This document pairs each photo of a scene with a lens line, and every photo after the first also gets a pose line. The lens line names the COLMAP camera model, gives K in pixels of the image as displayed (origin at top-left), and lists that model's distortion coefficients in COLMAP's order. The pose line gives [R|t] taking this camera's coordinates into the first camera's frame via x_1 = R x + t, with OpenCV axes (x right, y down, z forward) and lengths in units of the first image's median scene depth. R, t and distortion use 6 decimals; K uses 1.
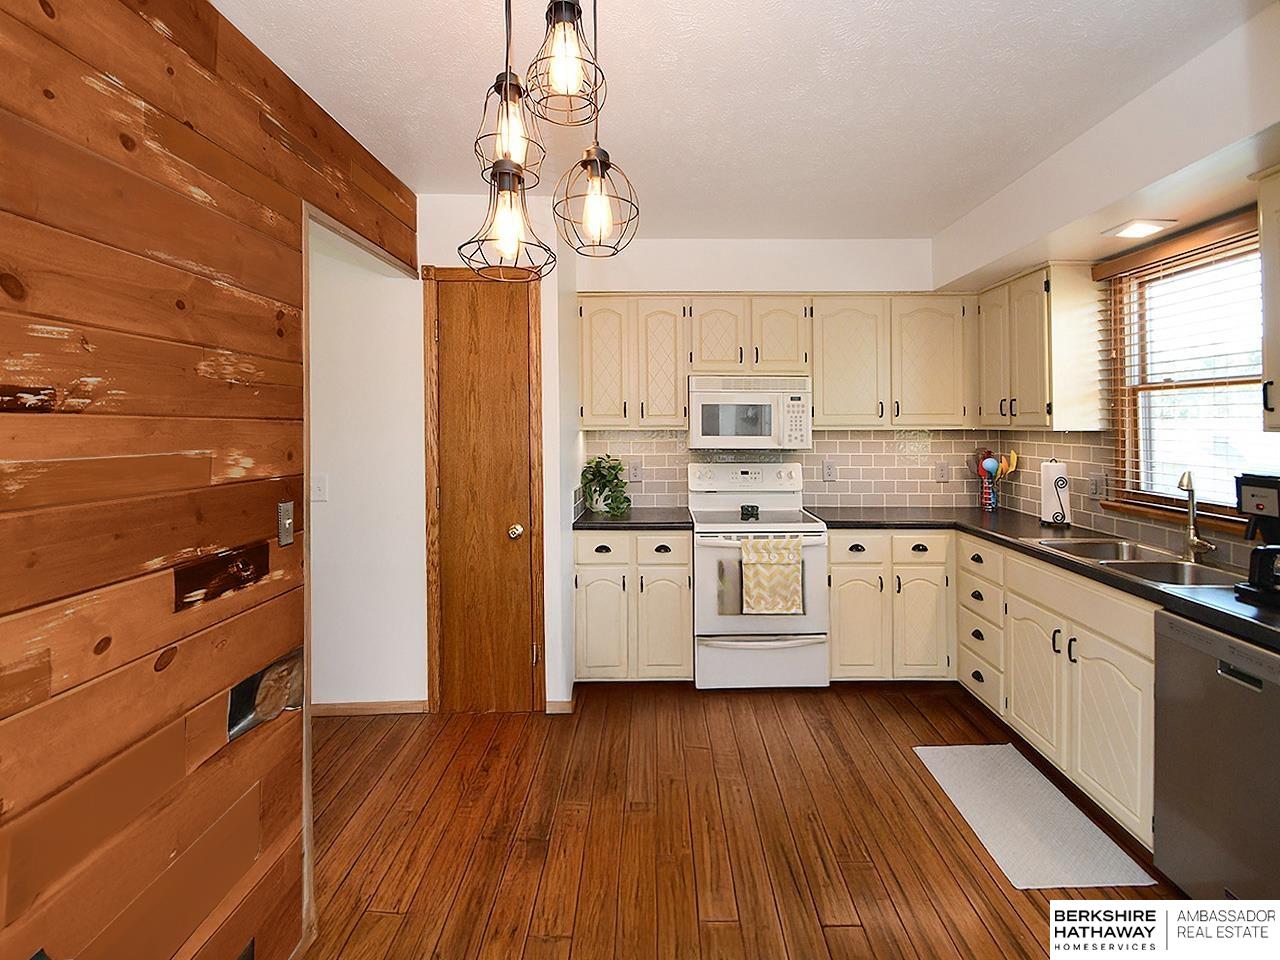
lens RADIAL K [[595.2, 0, 671.9], [0, 595.2, 407.5], [0, 0, 1]] dist [-0.000228, -0.000384]
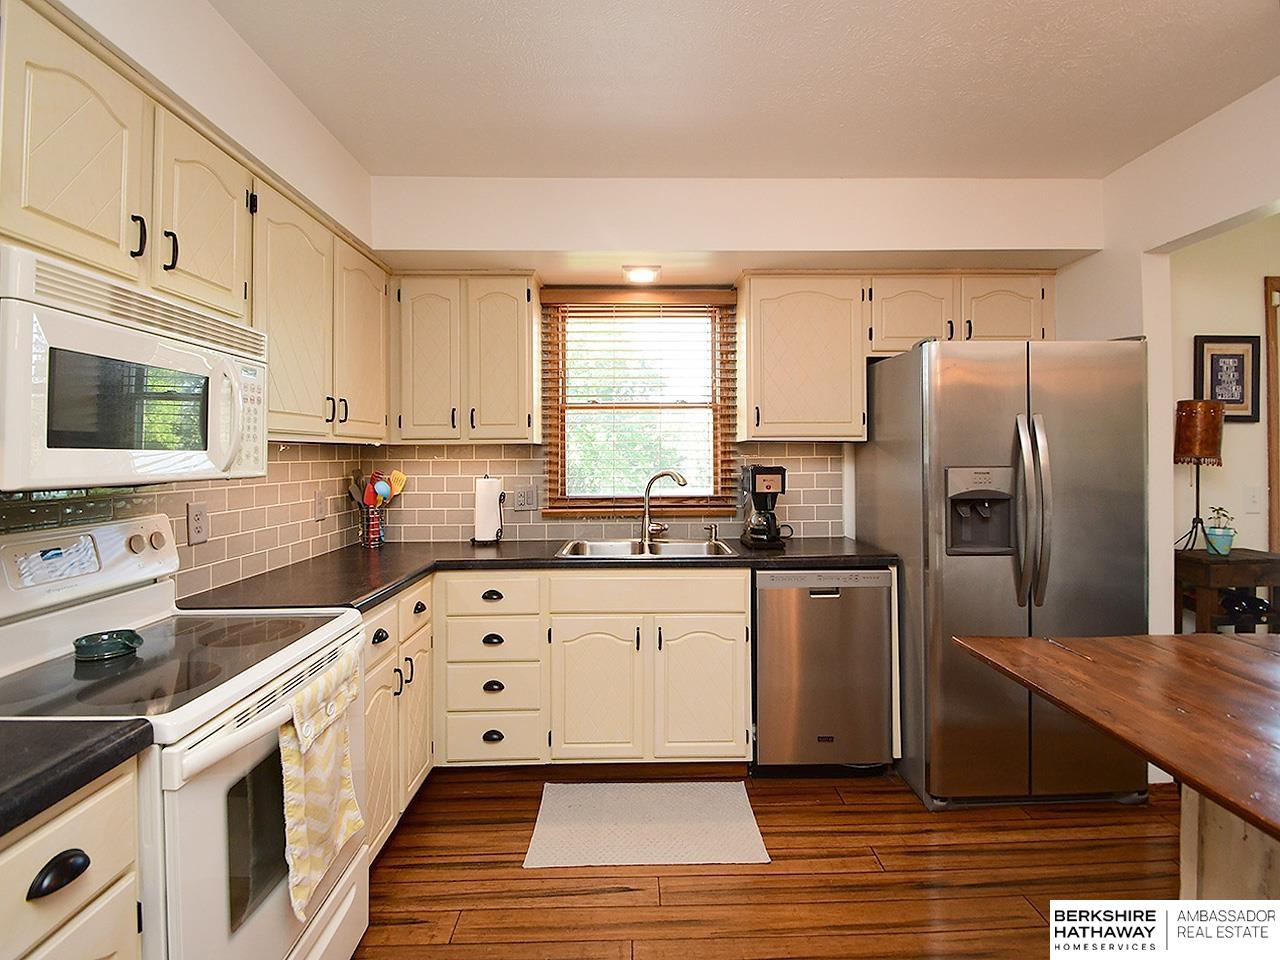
lens RADIAL K [[556.4, 0, 639.3], [0, 556.4, 445.9], [0, 0, 1]] dist [0.001011, -0.000011]
pose [[-0.009738, 0.011661, 0.999885, -0.269325], [-0.018208, 0.999764, -0.011837, 0.048890], [-0.999787, -0.018321, -0.009523, 0.796260]]
